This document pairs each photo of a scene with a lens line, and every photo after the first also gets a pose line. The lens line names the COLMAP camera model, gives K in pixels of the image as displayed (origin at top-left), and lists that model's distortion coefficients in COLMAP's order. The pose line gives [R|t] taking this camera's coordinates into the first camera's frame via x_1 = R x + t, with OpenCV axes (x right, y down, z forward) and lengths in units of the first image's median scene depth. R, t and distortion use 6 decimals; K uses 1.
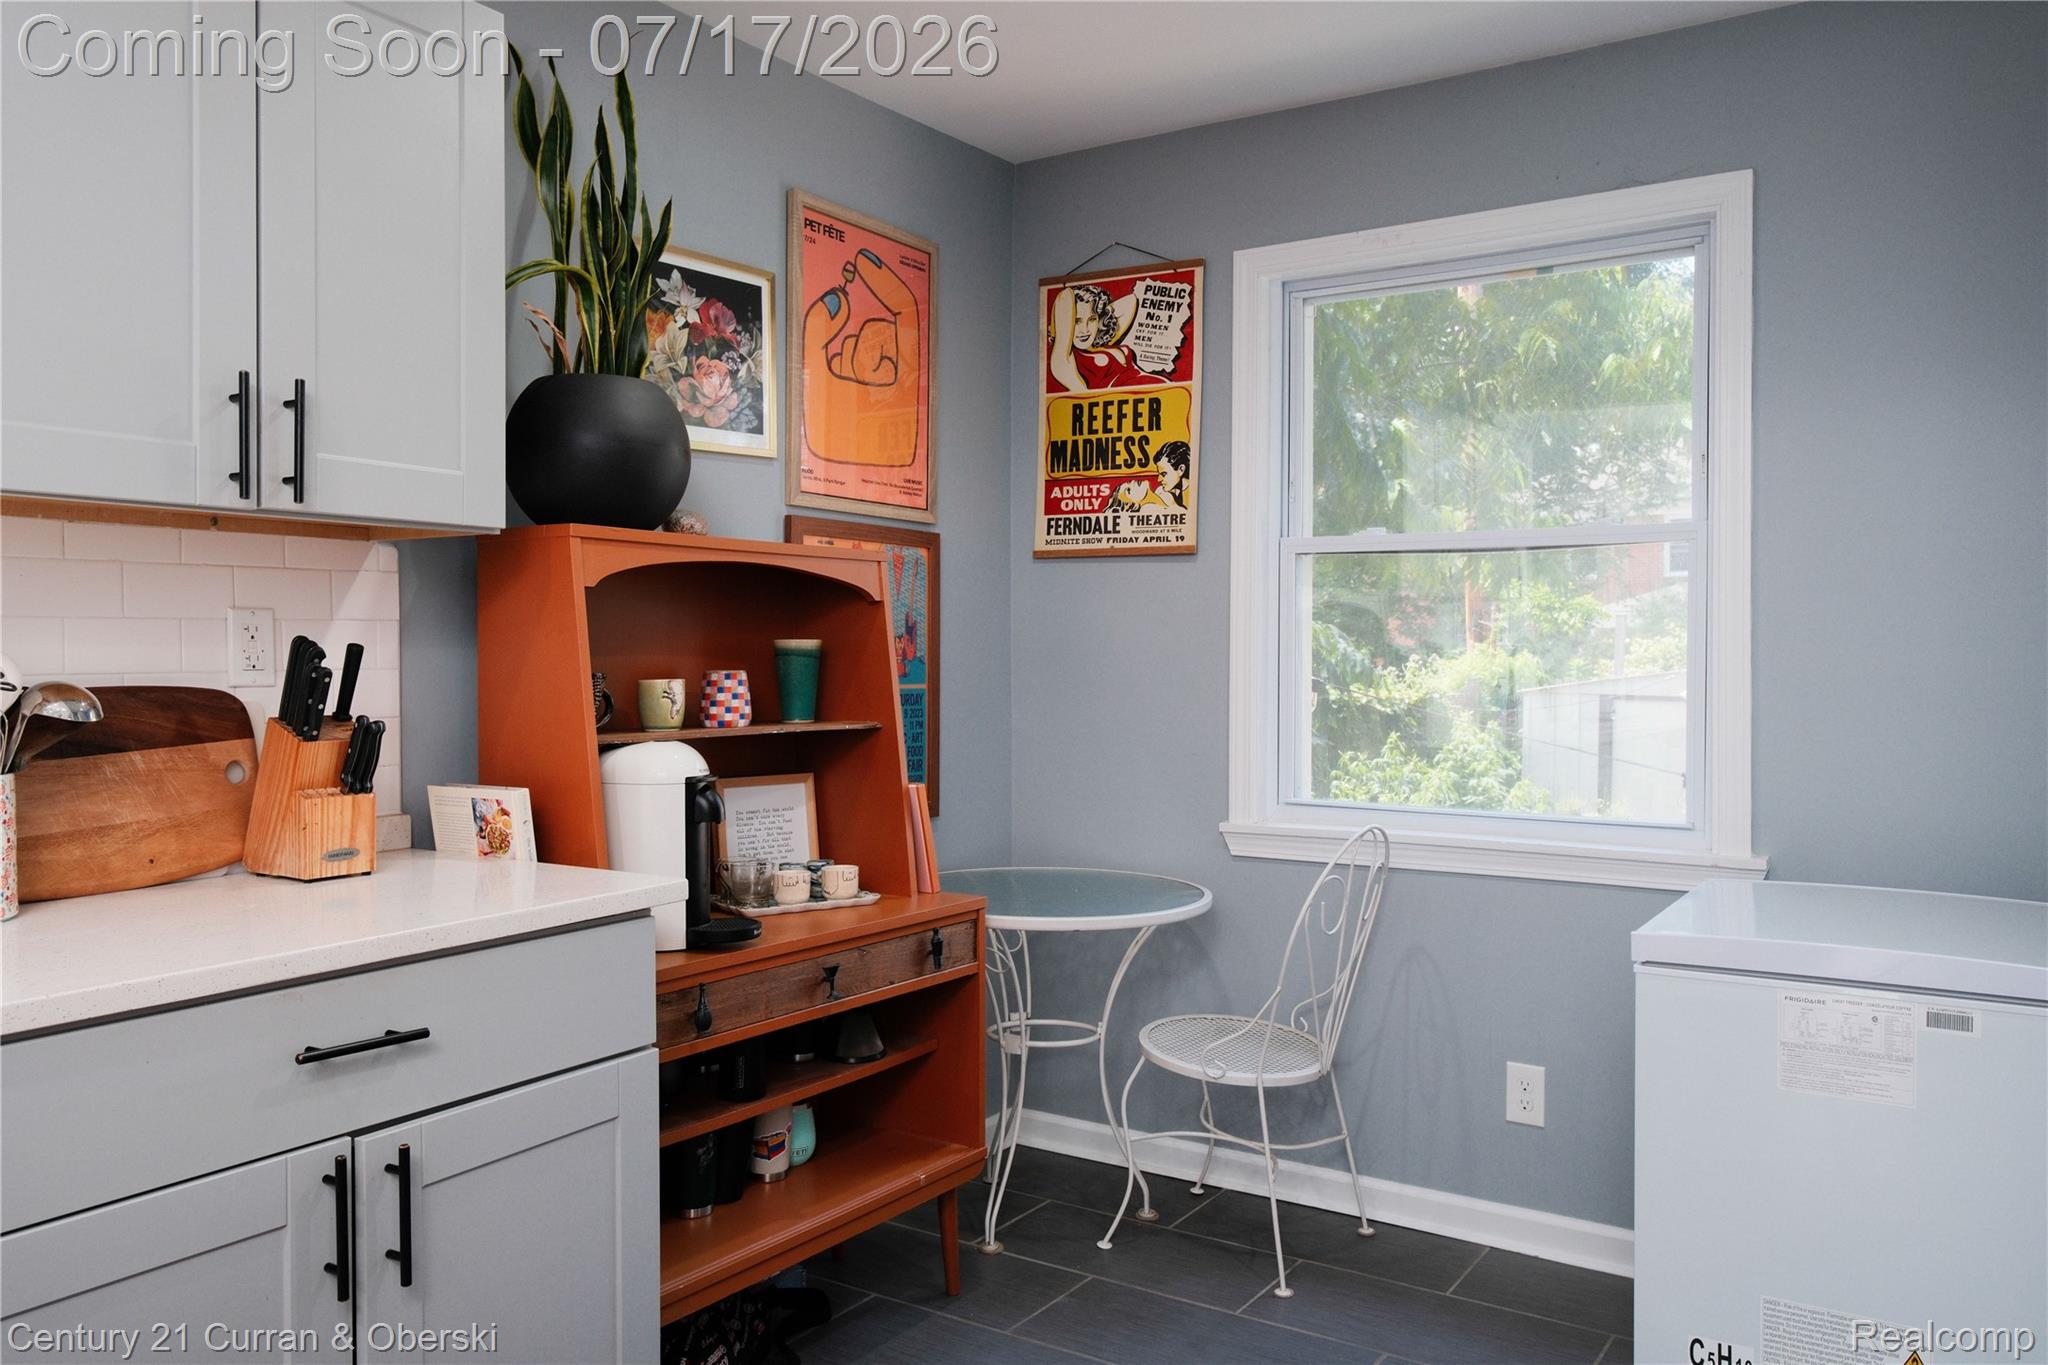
lens RADIAL K [[1548.4, 0, 1020.8], [0, 1548.4, 674.5], [0, 0, 1]] dist [0.003462, -0.001827]
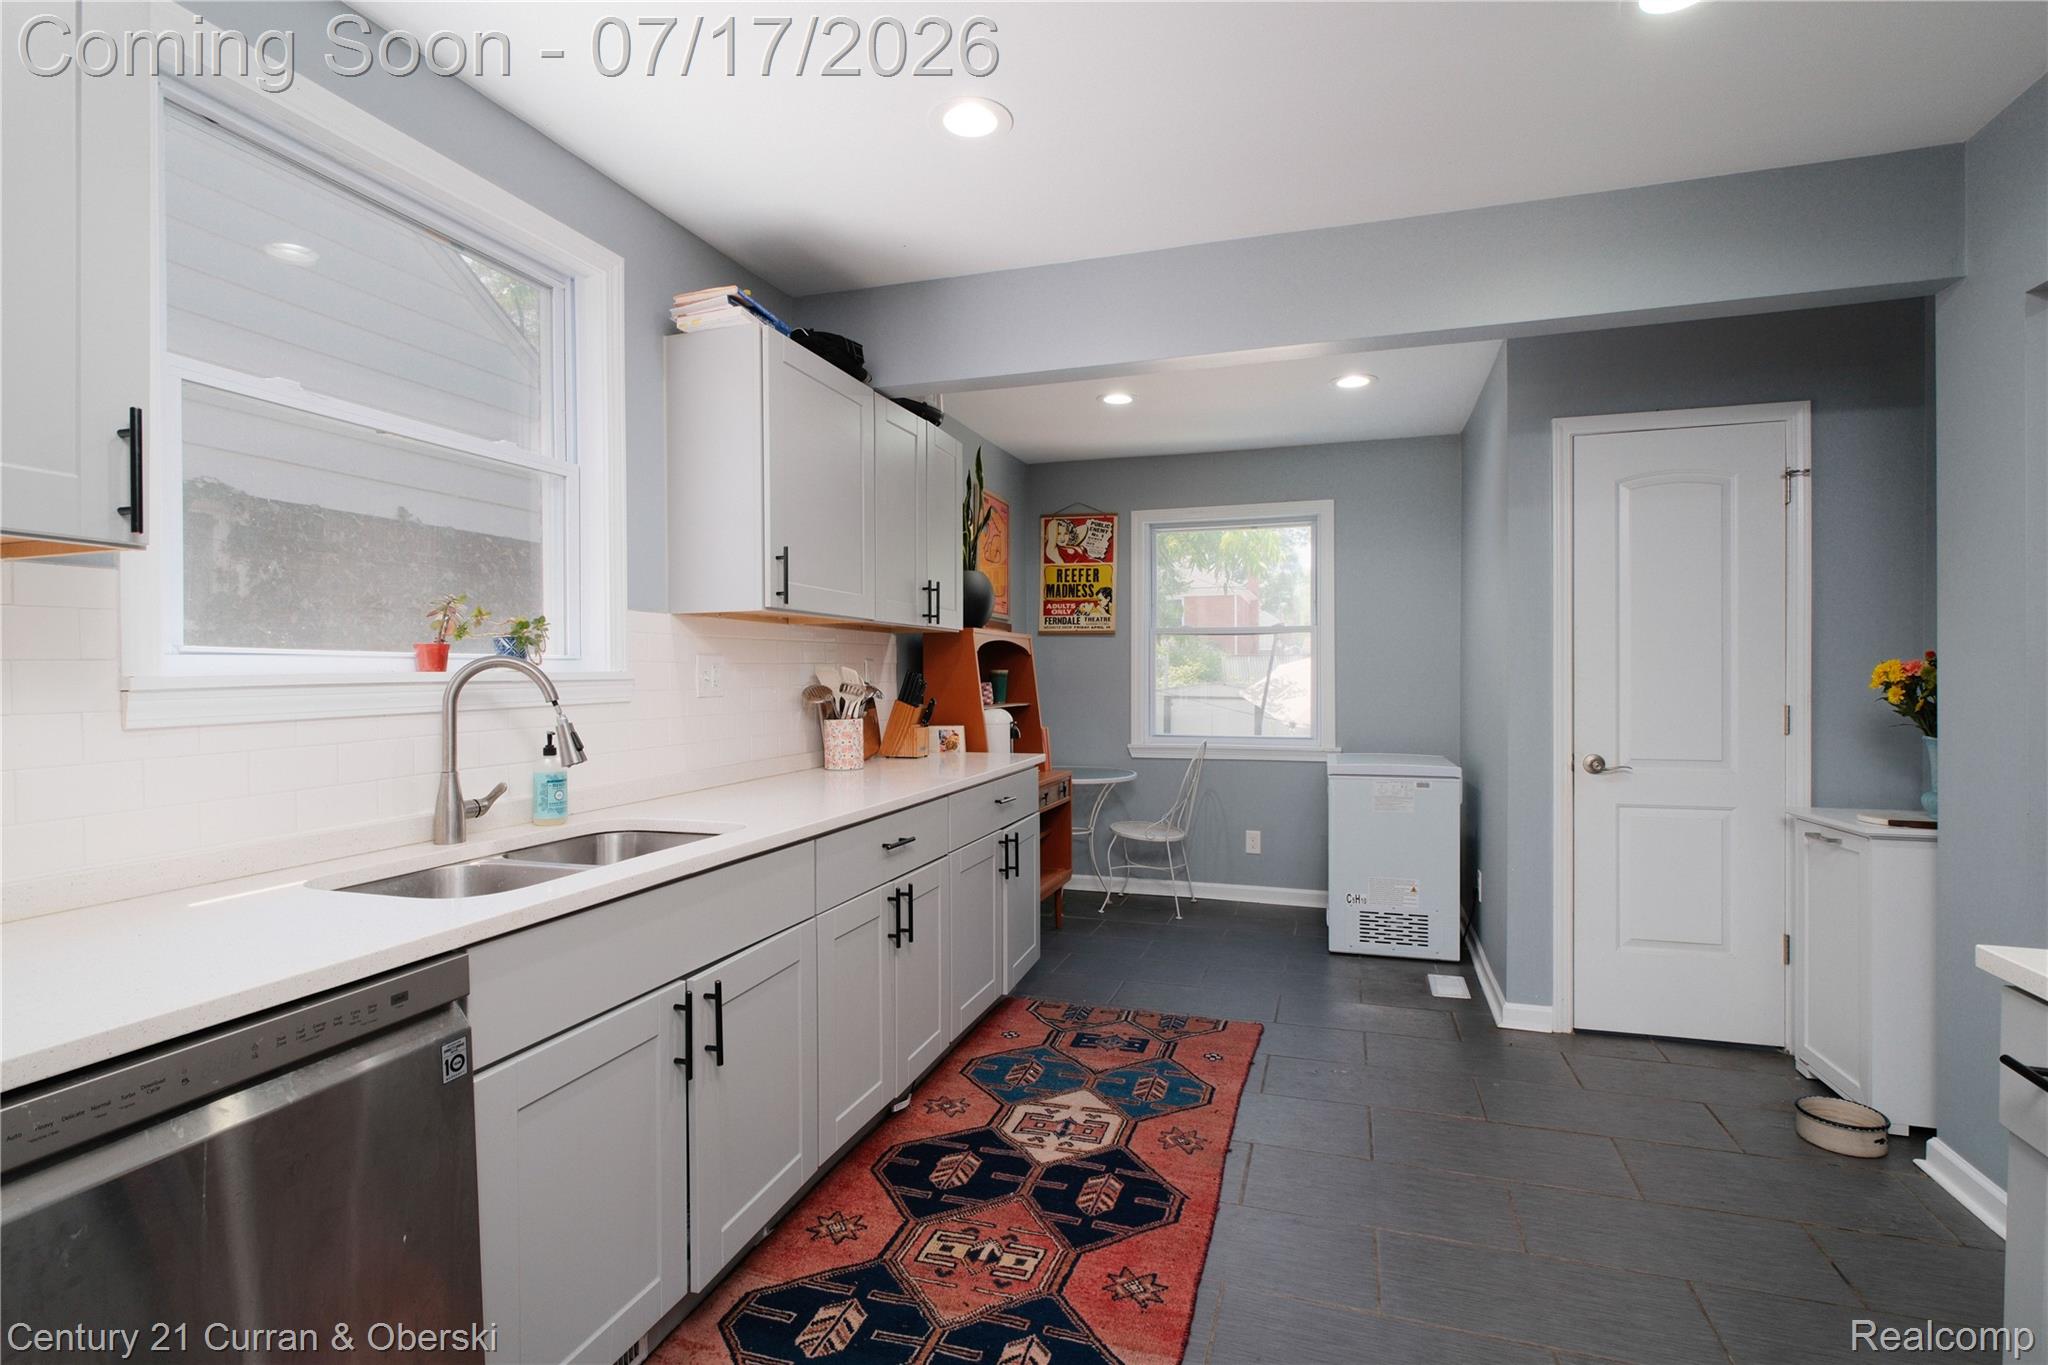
lens RADIAL K [[975.8, 0, 1027.6], [0, 975.8, 680.4], [0, 0, 1]] dist [-0.001844, 0.000110]
pose [[0.961689, -0.007131, 0.274048, -0.429477], [0.009753, 0.999919, -0.008206, 0.006322], [-0.273968, 0.010565, 0.961681, -0.422694]]
